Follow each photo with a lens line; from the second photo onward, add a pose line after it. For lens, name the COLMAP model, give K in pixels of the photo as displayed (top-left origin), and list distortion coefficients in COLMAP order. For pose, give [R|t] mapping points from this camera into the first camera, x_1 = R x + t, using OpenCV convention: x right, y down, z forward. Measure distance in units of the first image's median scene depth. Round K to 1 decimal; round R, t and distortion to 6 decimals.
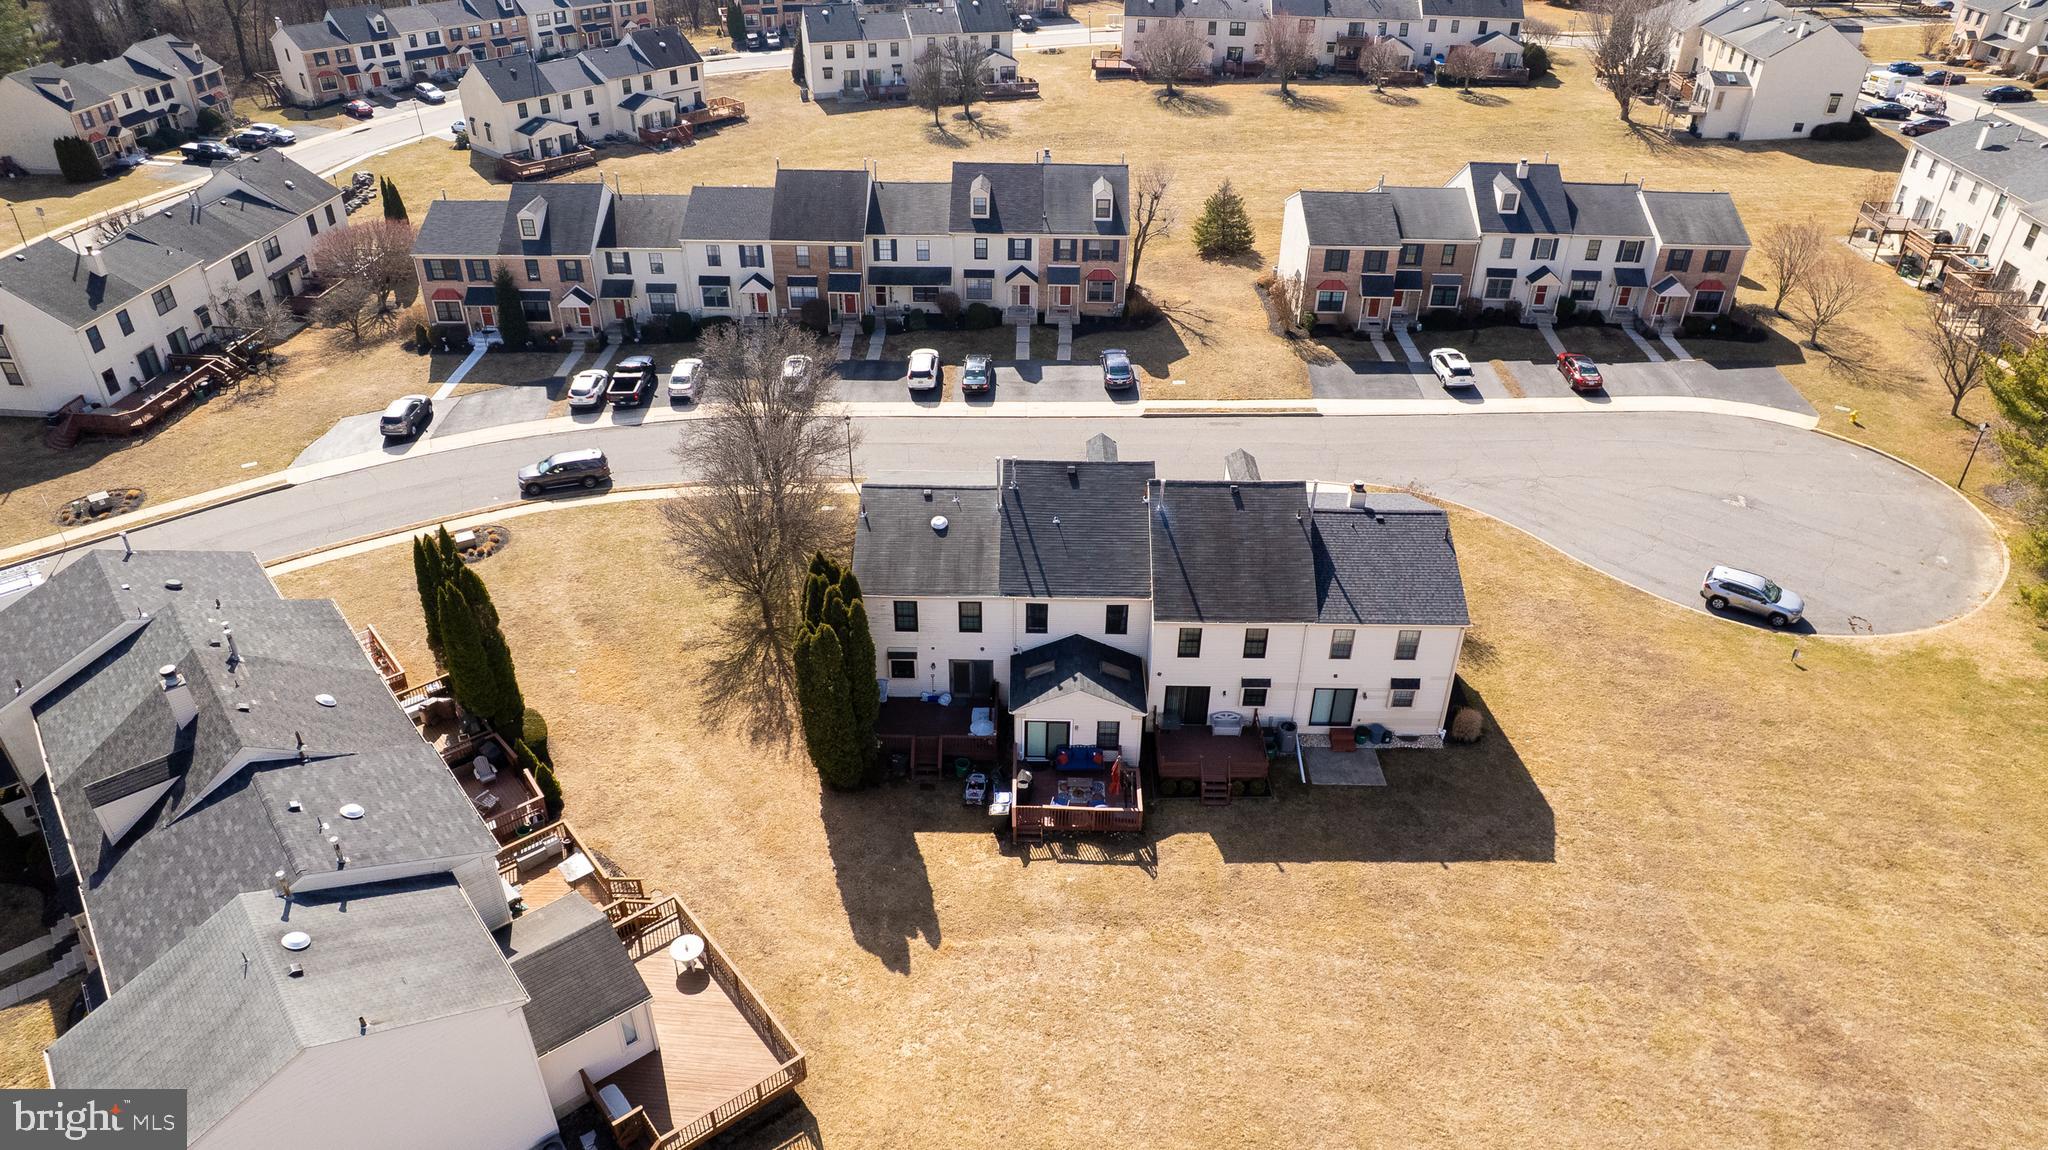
lens RADIAL K [[1364.7, 0, 1026.9], [0, 1364.7, 577.3], [0, 0, 1]] dist [-0.070698, 0.063180]
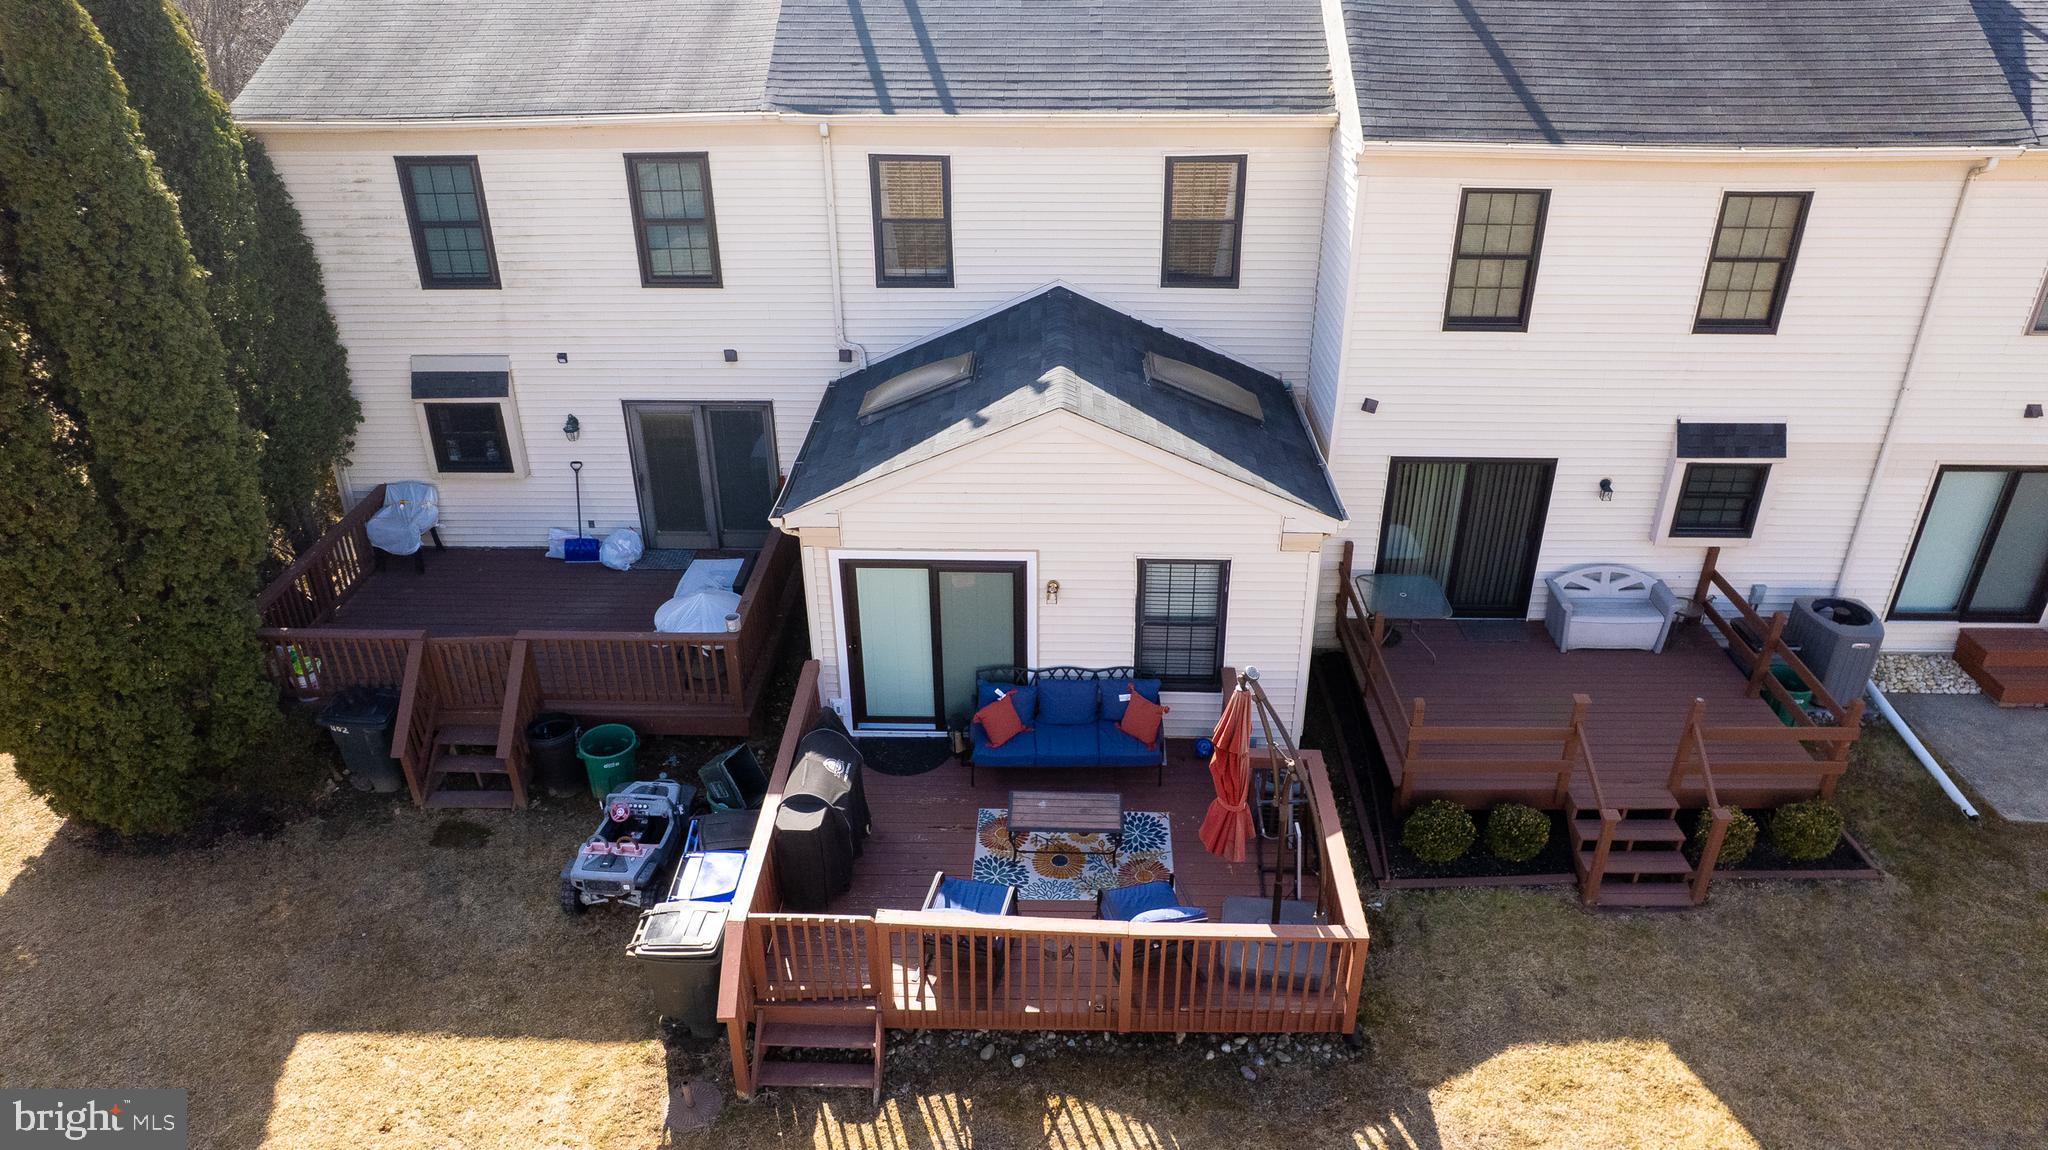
lens RADIAL K [[1308.8, 0, 1024.0], [0, 1308.8, 575.0], [0, 0, 1]] dist [-0.080290, 0.071739]
pose [[0.999570, -0.006227, -0.028648, 0.037863], [0.003678, 0.996097, -0.088184, 0.127741], [0.029086, 0.088040, 0.995692, 0.762442]]
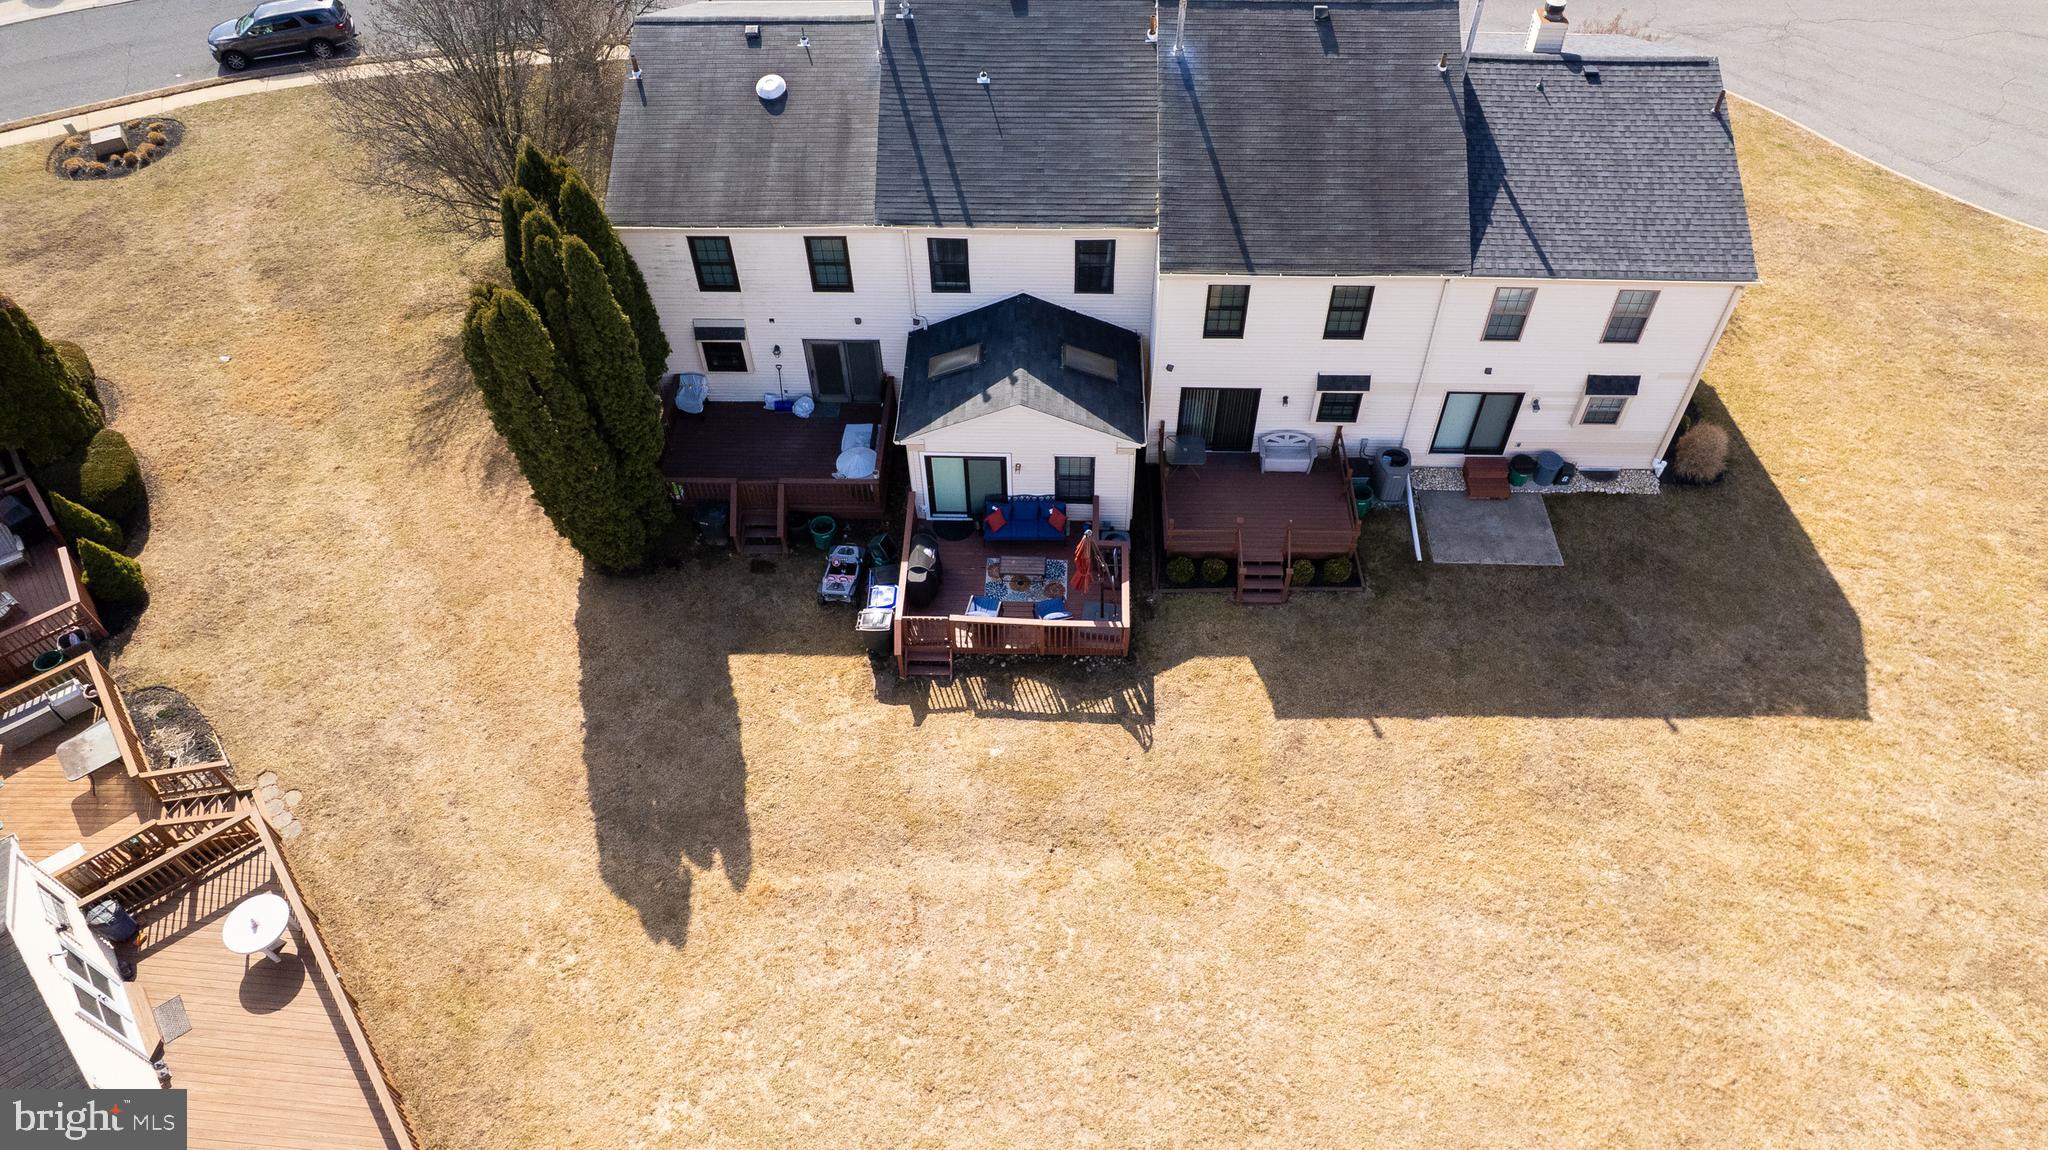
lens RADIAL K [[1308.8, 0, 1024.0], [0, 1308.8, 575.0], [0, 0, 1]] dist [-0.080290, 0.071739]
pose [[0.999328, 0.002620, -0.036553, 0.058285], [0.007954, 0.958162, 0.286117, -0.000388], [0.035773, -0.286216, 0.957497, 0.472309]]
